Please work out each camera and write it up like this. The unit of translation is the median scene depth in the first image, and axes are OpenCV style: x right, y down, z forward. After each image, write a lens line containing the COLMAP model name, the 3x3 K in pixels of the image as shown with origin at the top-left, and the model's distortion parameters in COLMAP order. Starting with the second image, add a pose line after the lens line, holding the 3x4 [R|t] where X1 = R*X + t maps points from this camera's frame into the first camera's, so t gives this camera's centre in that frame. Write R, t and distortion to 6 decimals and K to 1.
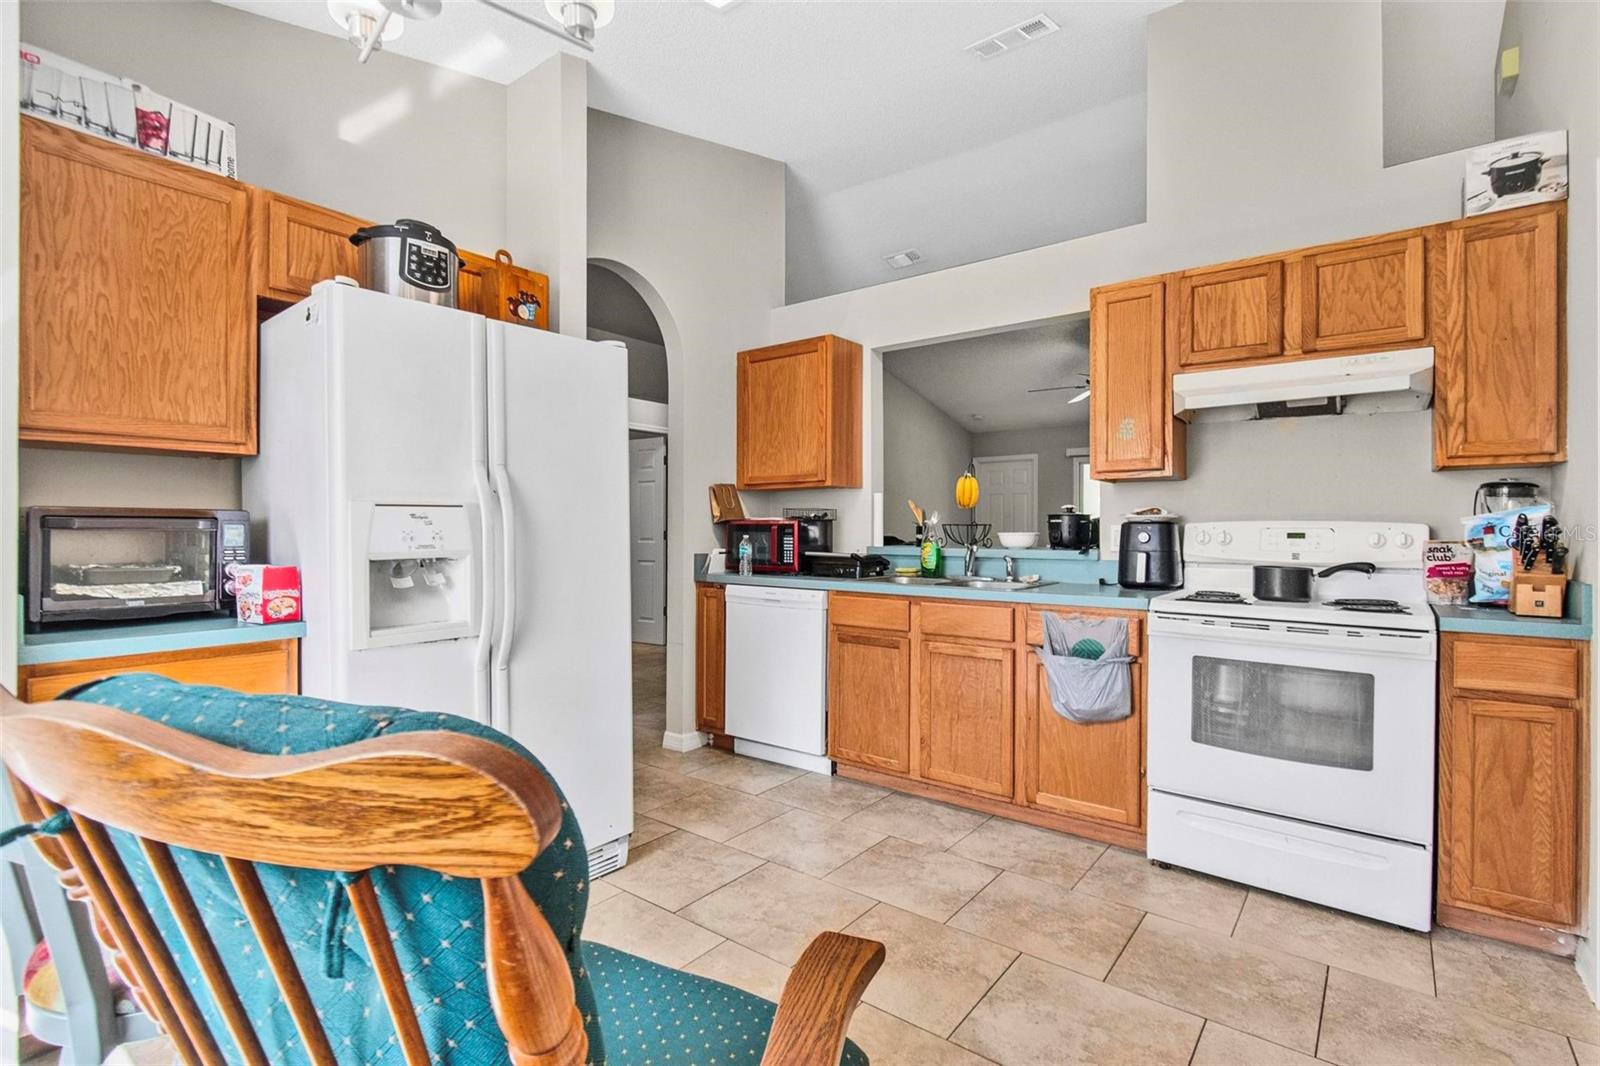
lens RADIAL K [[771.0, 0, 803.1], [0, 771.0, 539.8], [0, 0, 1]] dist [0.001118, -0.000473]
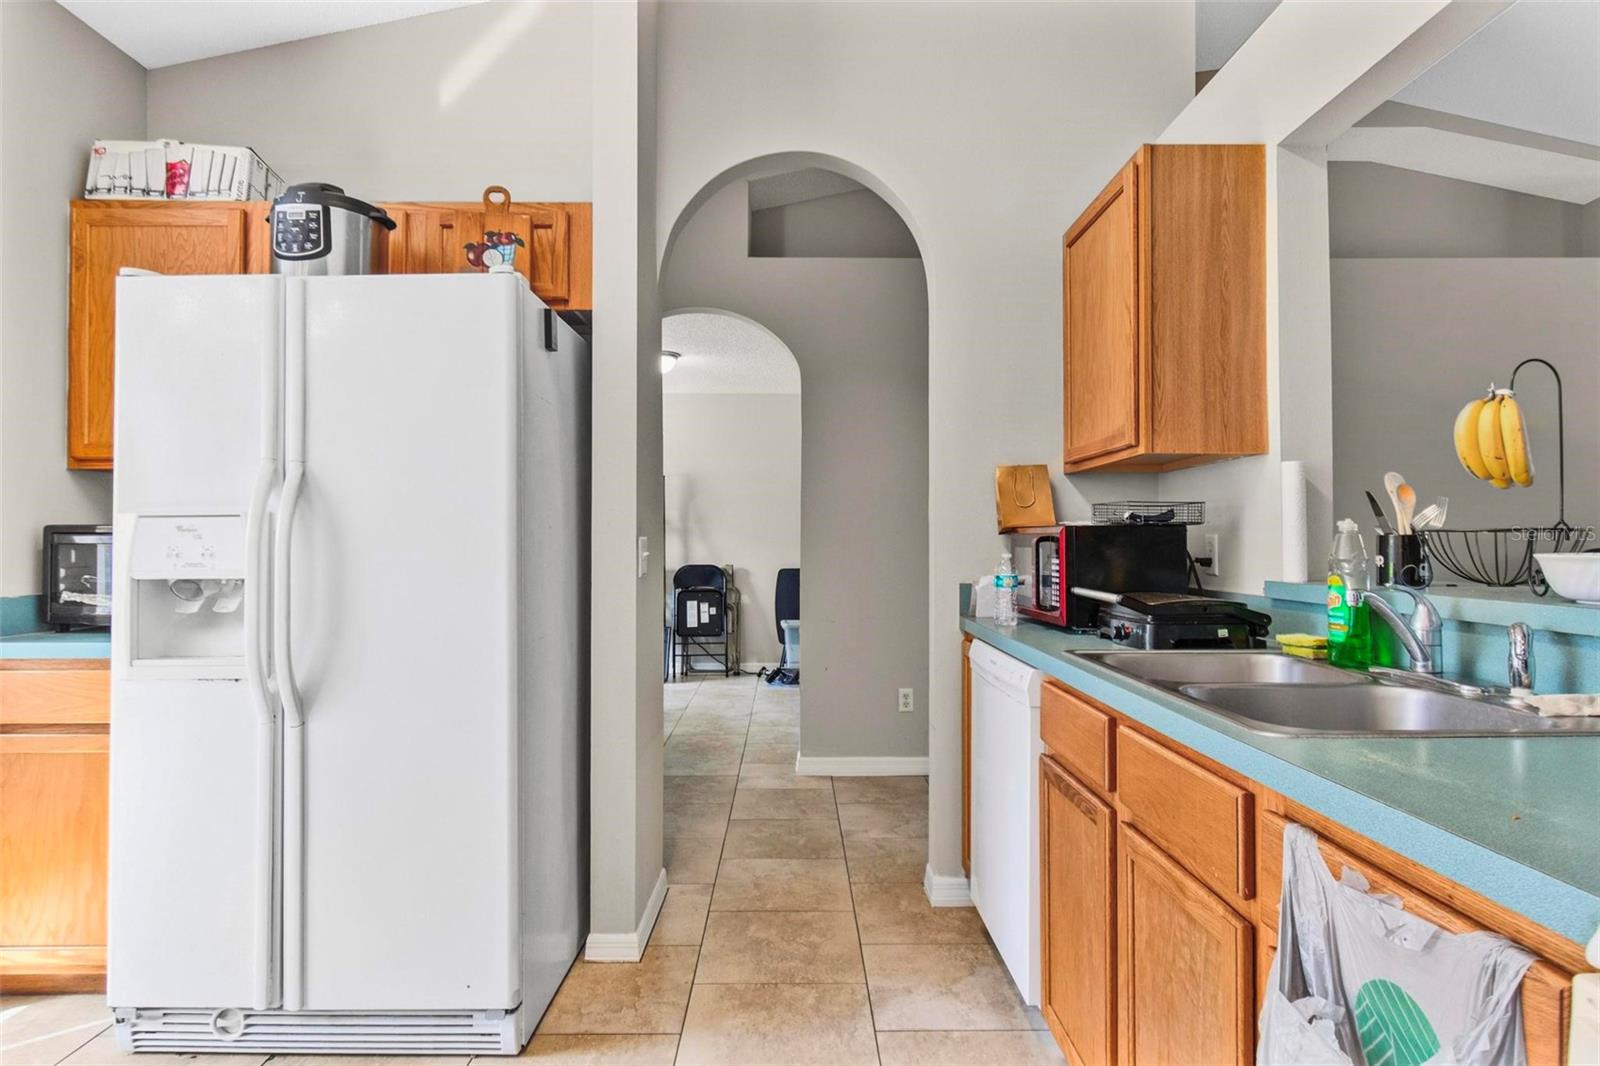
lens RADIAL K [[886.3, 0, 800.0], [0, 886.3, 533.0], [0, 0, 1]] dist [0.000249, 0.000021]
pose [[0.608346, -0.010697, -0.793599, 0.538892], [-0.009597, 0.999737, -0.020832, -0.009679], [0.793614, 0.020290, 0.608084, 0.749758]]
